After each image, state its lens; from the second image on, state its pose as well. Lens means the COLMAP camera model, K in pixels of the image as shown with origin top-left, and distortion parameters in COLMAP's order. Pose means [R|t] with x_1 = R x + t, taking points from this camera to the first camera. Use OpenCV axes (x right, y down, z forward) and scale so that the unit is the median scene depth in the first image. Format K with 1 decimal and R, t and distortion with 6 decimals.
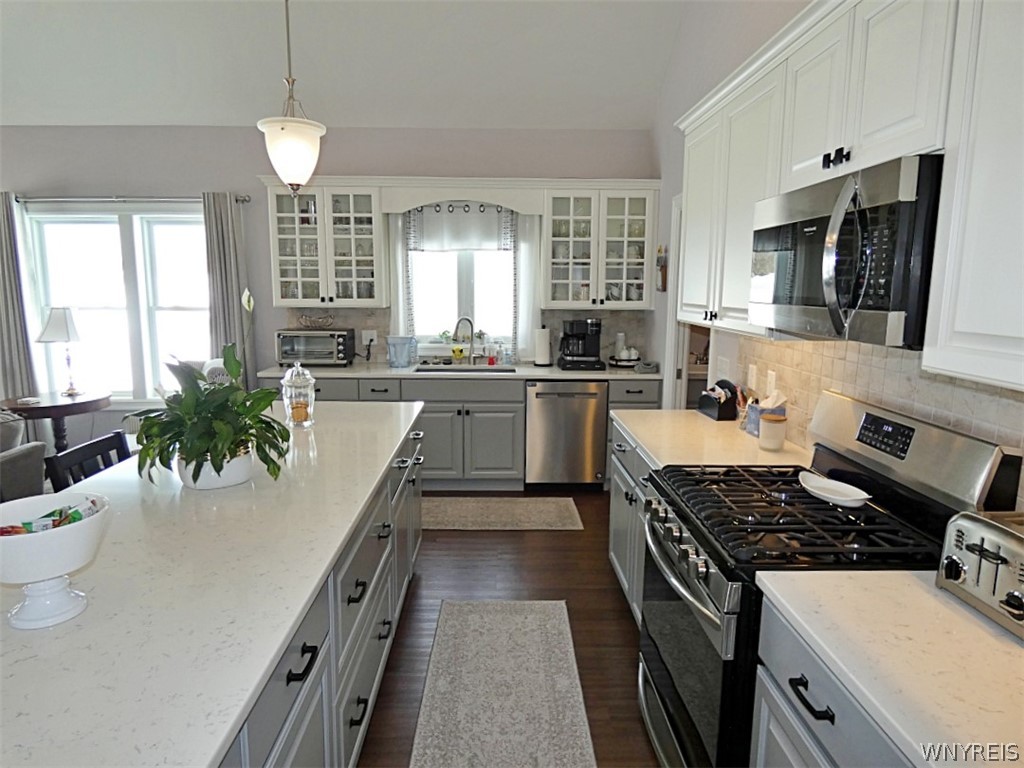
lens RADIAL K [[618.9, 0, 508.7], [0, 618.9, 387.7], [0, 0, 1]] dist [0.000435, -0.002353]
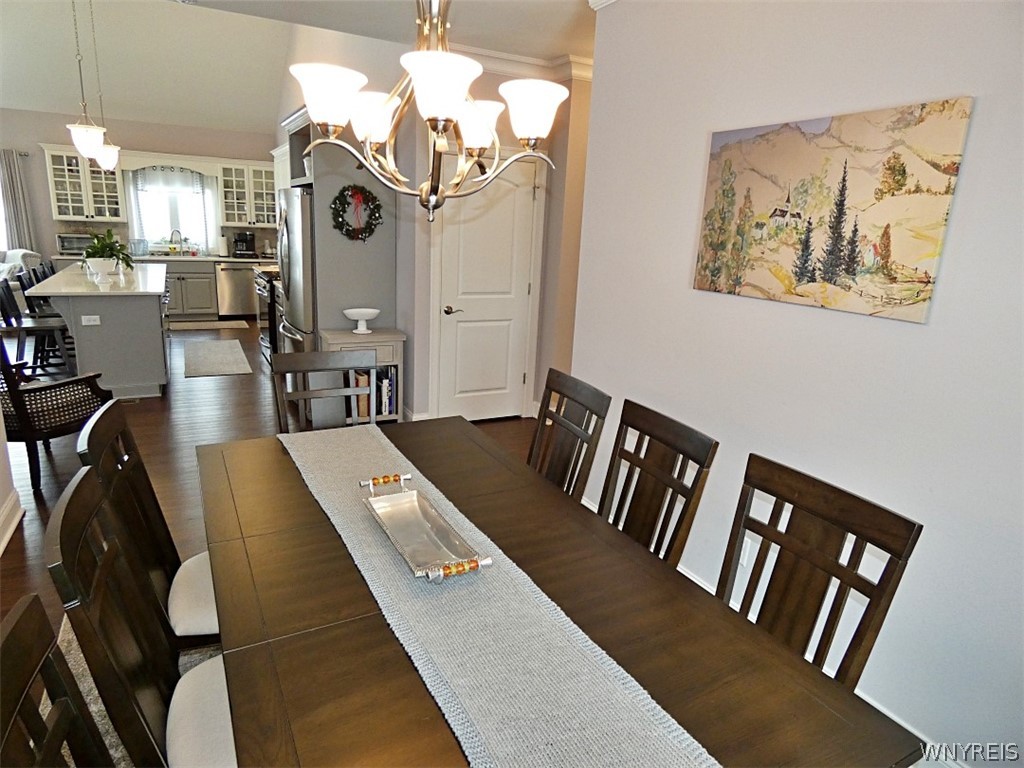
lens RADIAL K [[618.9, 0, 505.2], [0, 618.9, 380.5], [0, 0, 1]] dist [0.000435, -0.002353]
pose [[0.893559, -0.077110, 0.442274, -0.046056], [0.032738, 0.993708, 0.107109, 0.175767], [-0.447750, -0.081229, 0.890462, -1.166401]]
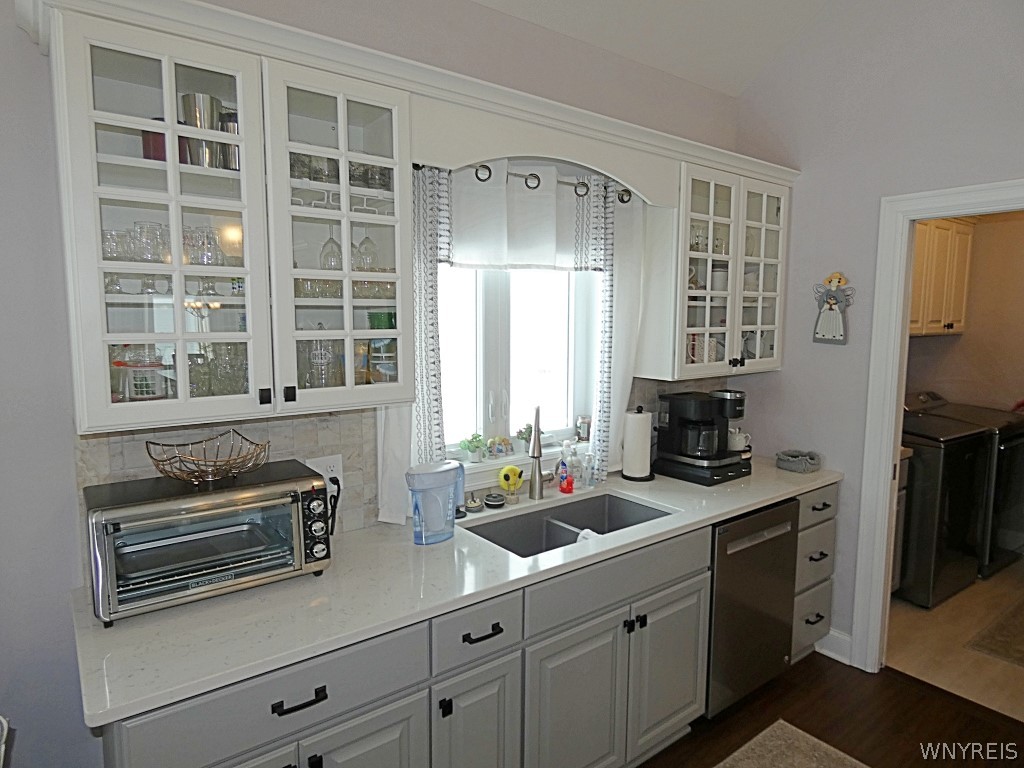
lens RADIAL K [[618.9, 0, 510.2], [0, 618.9, 387.1], [0, 0, 1]] dist [0.000435, -0.002353]
pose [[0.814556, -0.068626, 0.576012, -0.379521], [0.096000, 0.995233, -0.017185, -0.126994], [-0.572086, 0.069295, 0.817261, 0.644430]]
